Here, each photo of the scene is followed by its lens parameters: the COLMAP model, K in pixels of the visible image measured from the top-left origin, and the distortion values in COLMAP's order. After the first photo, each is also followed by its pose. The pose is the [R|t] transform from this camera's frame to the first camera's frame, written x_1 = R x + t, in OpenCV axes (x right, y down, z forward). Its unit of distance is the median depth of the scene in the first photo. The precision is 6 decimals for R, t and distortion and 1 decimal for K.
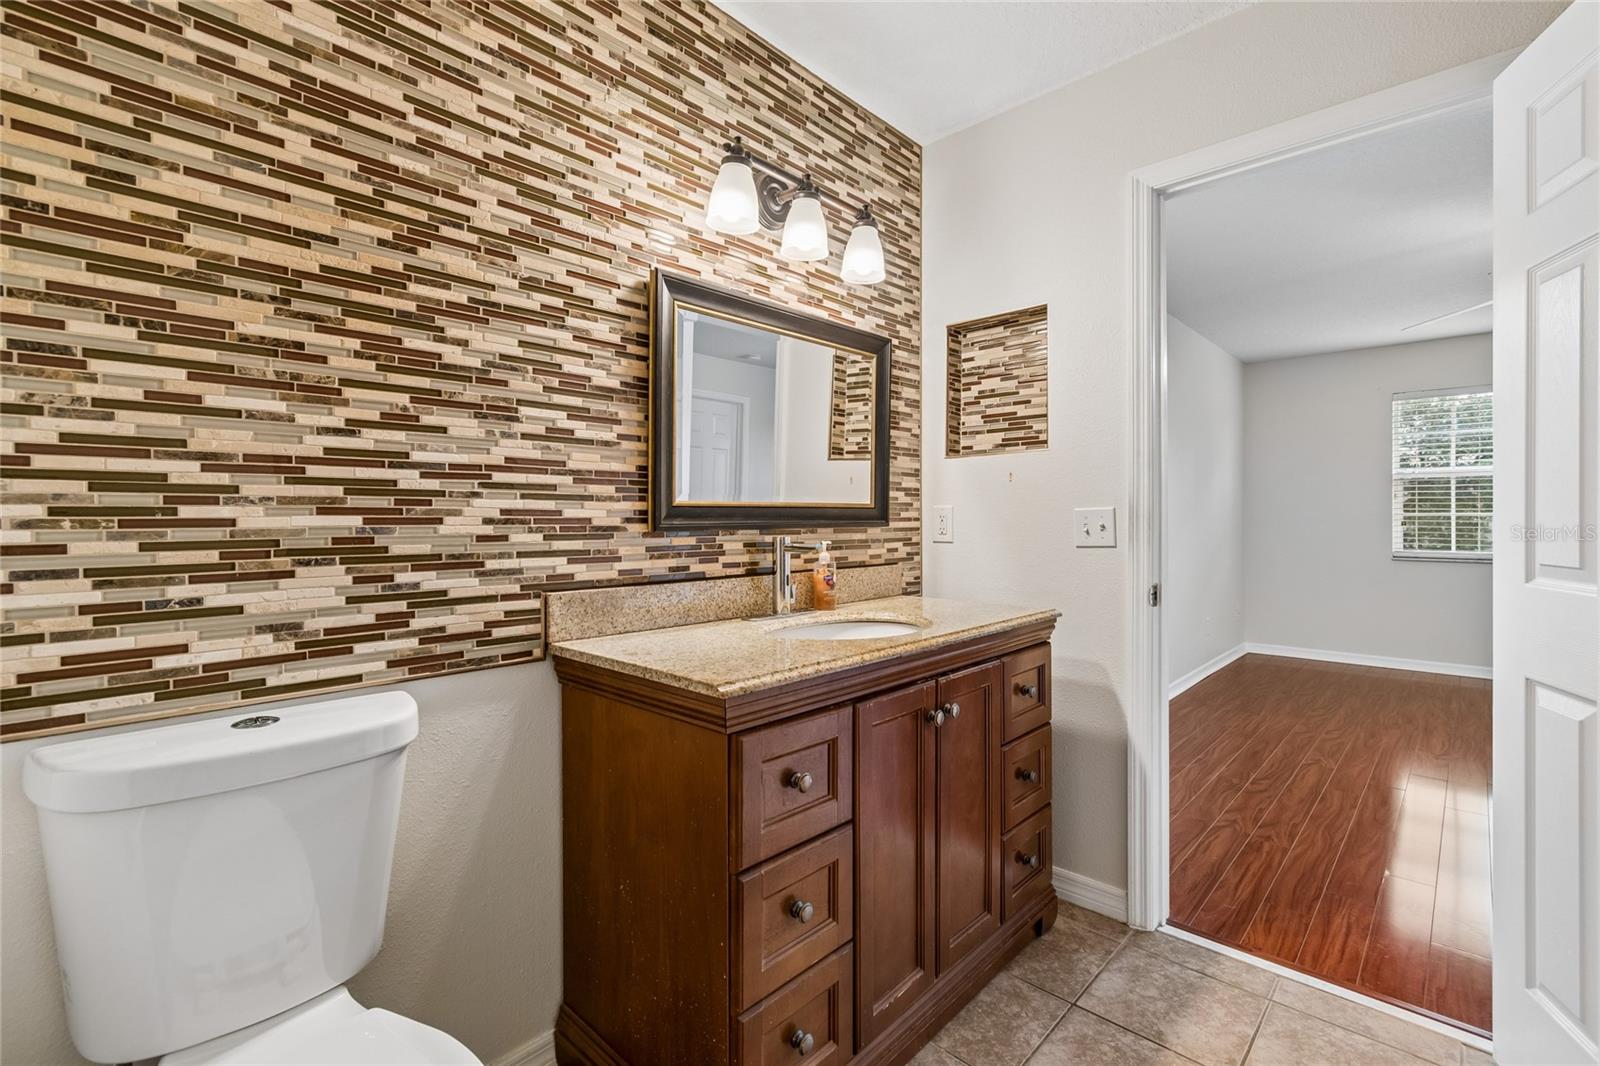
lens RADIAL K [[712.8, 0, 802.3], [0, 712.8, 515.1], [0, 0, 1]] dist [-0.000215, 0.000081]
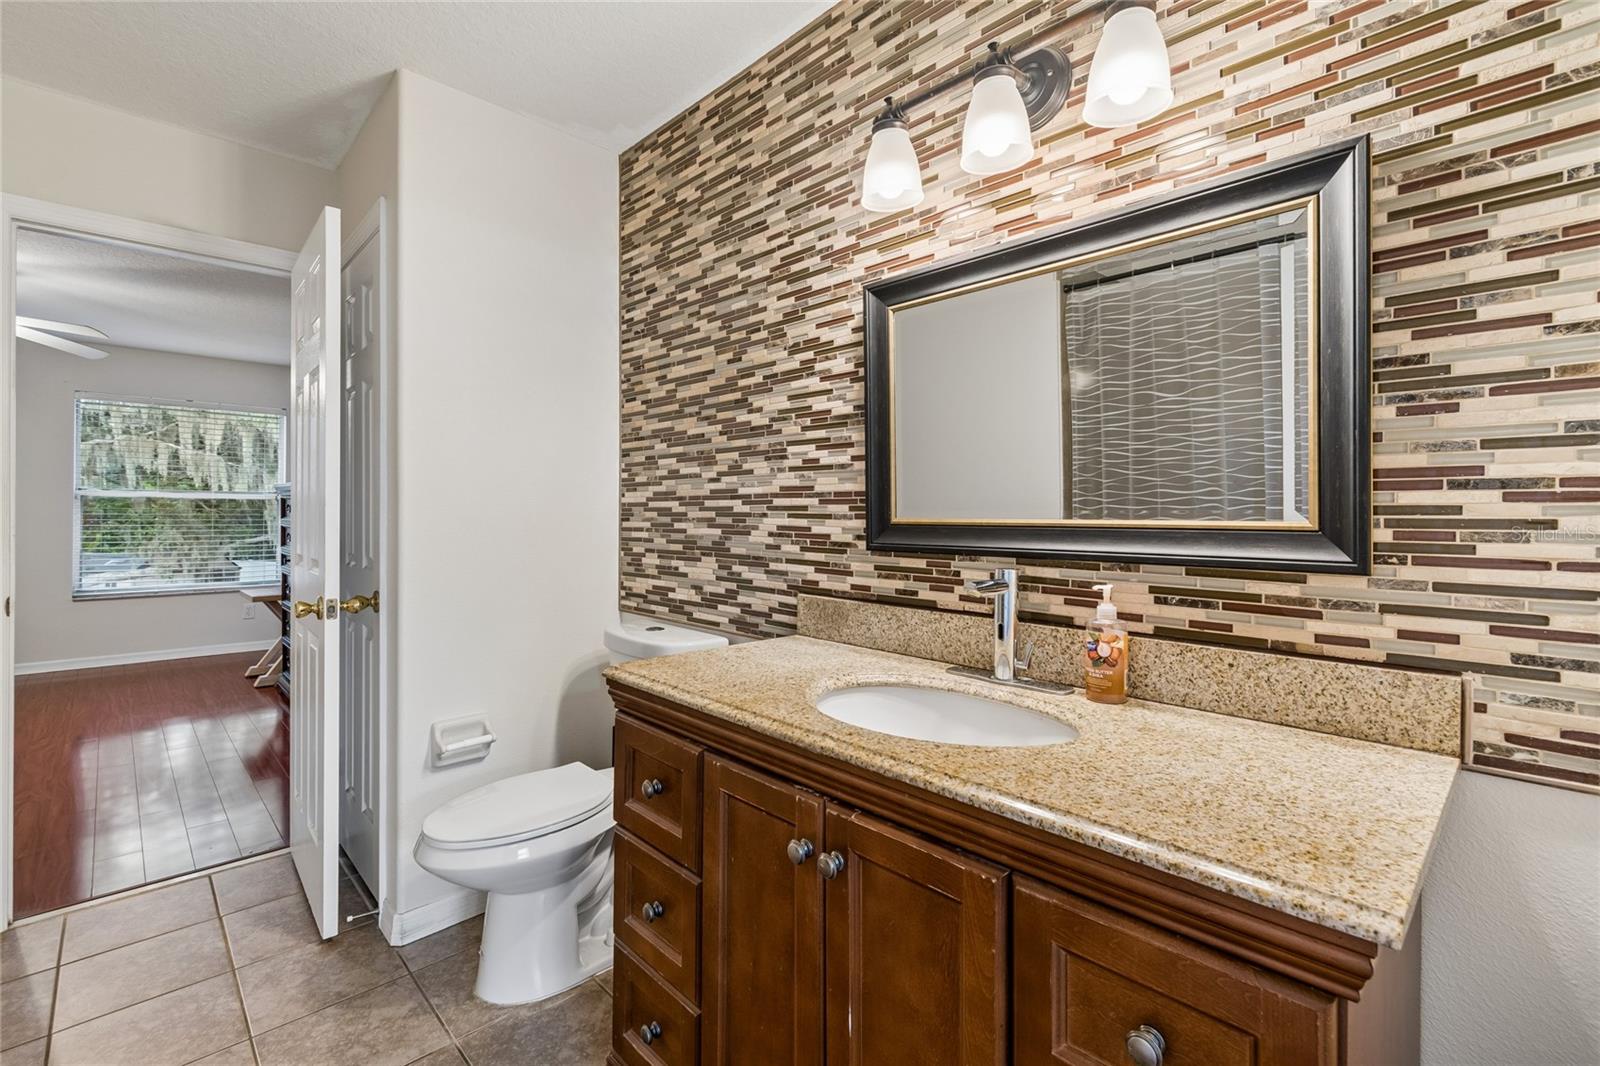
lens RADIAL K [[712.8, 0, 802.3], [0, 712.8, 515.1], [0, 0, 1]] dist [-0.000215, 0.000081]
pose [[-0.052654, -0.000803, -0.998613, 0.910755], [-0.007432, 0.999972, -0.000413, -0.027779], [0.998585, 0.007400, -0.052658, 1.108603]]
